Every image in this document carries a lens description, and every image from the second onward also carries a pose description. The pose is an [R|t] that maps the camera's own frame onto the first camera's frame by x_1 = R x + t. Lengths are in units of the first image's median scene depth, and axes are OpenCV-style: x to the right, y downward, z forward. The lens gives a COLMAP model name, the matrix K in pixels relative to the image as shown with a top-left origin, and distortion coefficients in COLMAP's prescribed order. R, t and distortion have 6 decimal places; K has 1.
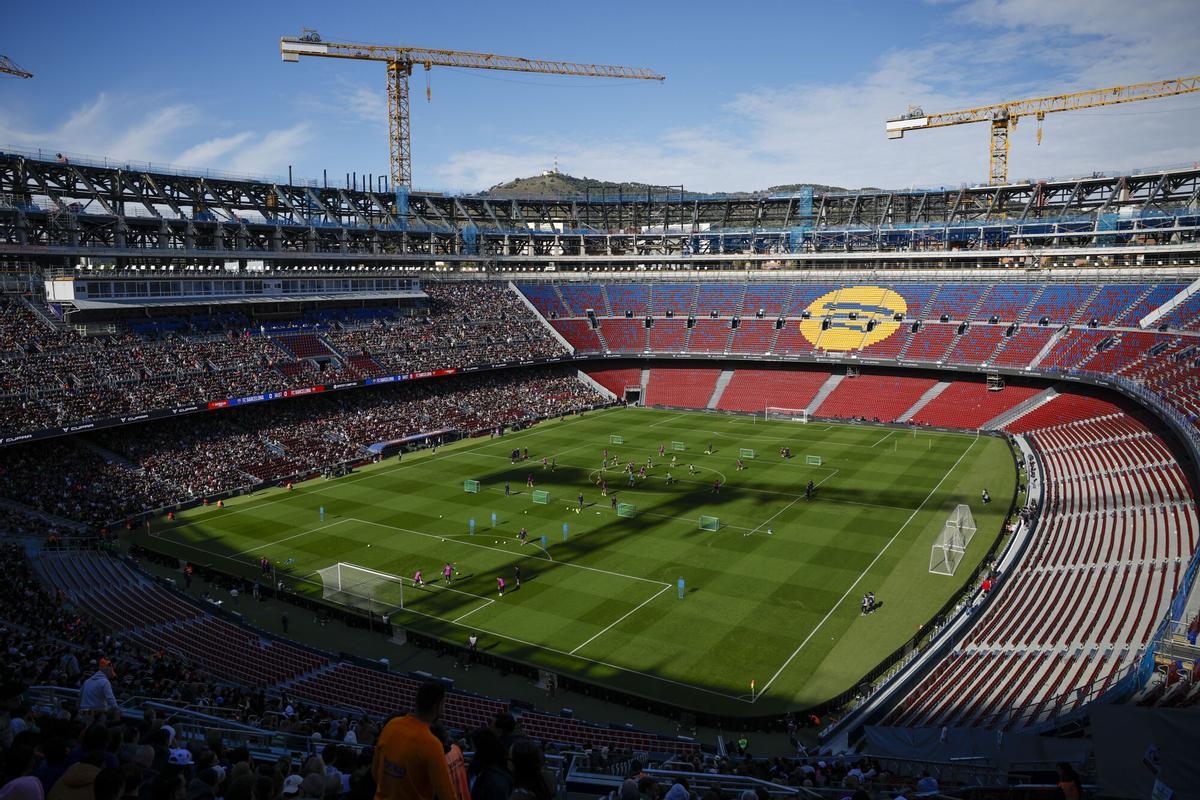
lens RADIAL K [[832.6, 0, 586.6], [0, 832.6, 396.4], [0, 0, 1]] dist [-0.114355, 0.091066]
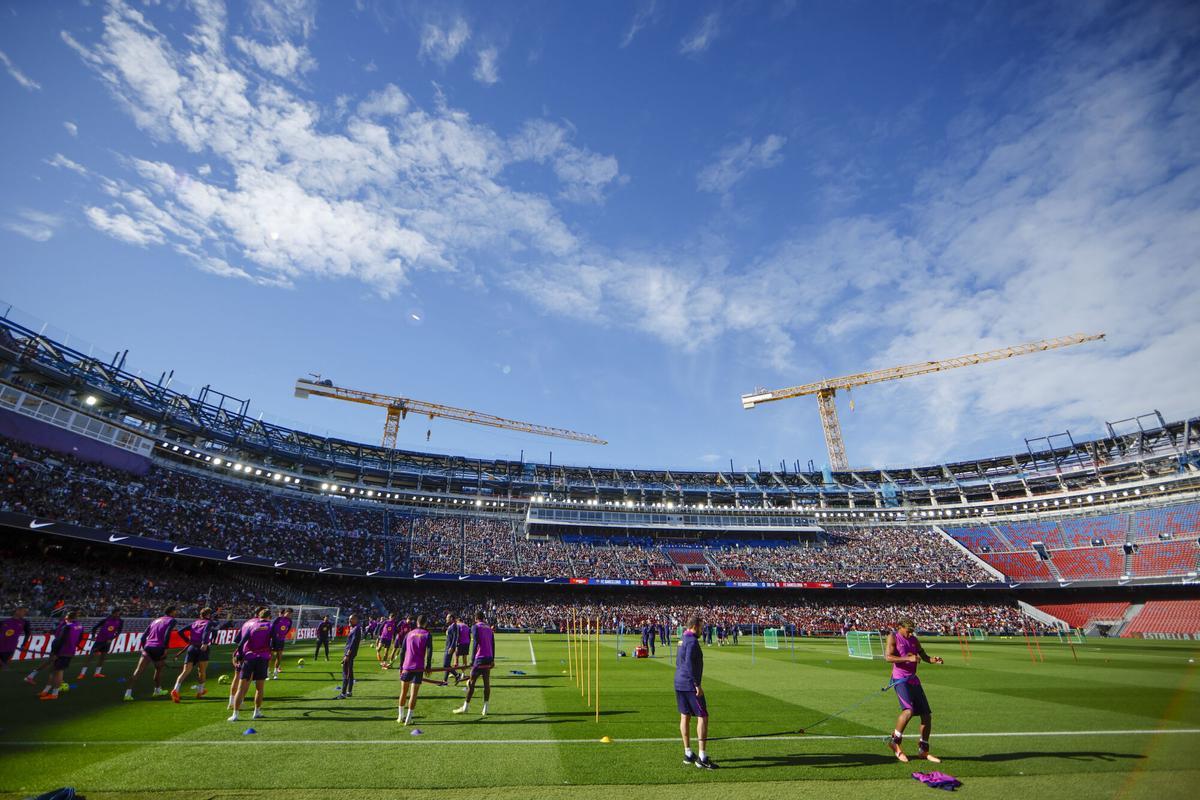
lens RADIAL K [[483.1, 0, 582.3], [0, 483.1, 410.3], [0, 0, 1]] dist [-0.016181, 0.005137]
pose [[0.621767, -0.304989, -0.721379, 0.121083], [-0.115194, 0.875435, -0.469409, 0.077350], [0.774685, 0.374961, 0.509184, 0.281456]]
